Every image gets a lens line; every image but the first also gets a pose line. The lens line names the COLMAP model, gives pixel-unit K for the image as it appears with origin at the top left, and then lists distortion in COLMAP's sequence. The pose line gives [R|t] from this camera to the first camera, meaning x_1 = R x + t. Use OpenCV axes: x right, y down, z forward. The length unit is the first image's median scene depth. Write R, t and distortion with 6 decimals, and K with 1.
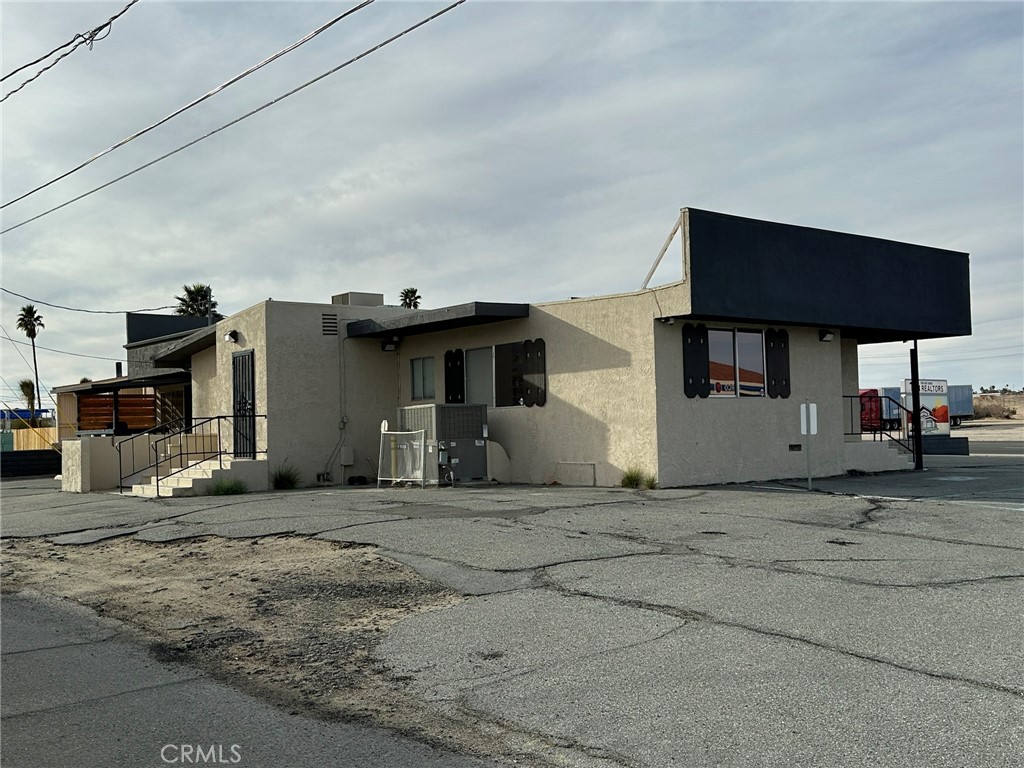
lens RADIAL K [[1141.0, 0, 512.0], [0, 1141.0, 384.0], [0, 0, 1]] dist [0.080876, -0.001565]
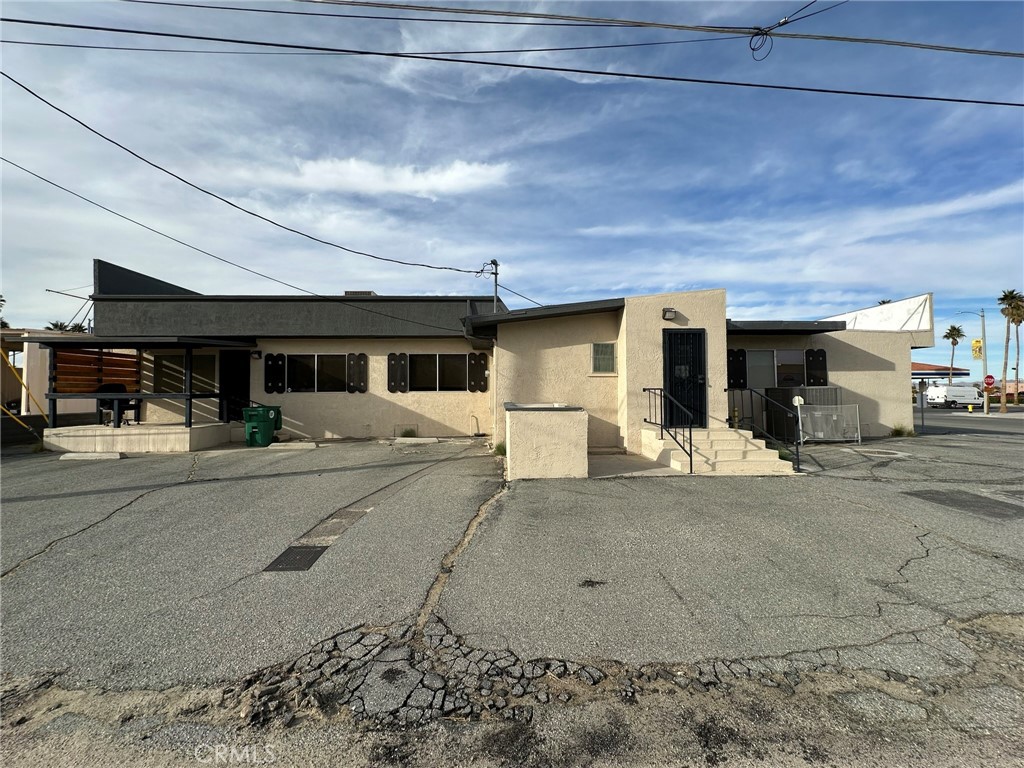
lens RADIAL K [[411.6, 0, 481.3], [0, 411.6, 385.2], [0, 0, 1]] dist [-0.000073, 0.000335]
pose [[0.580970, 0.037225, 0.813073, -0.417890], [-0.046969, 0.998822, -0.012169, 0.024059], [-0.812569, -0.031119, 0.582034, 0.586851]]
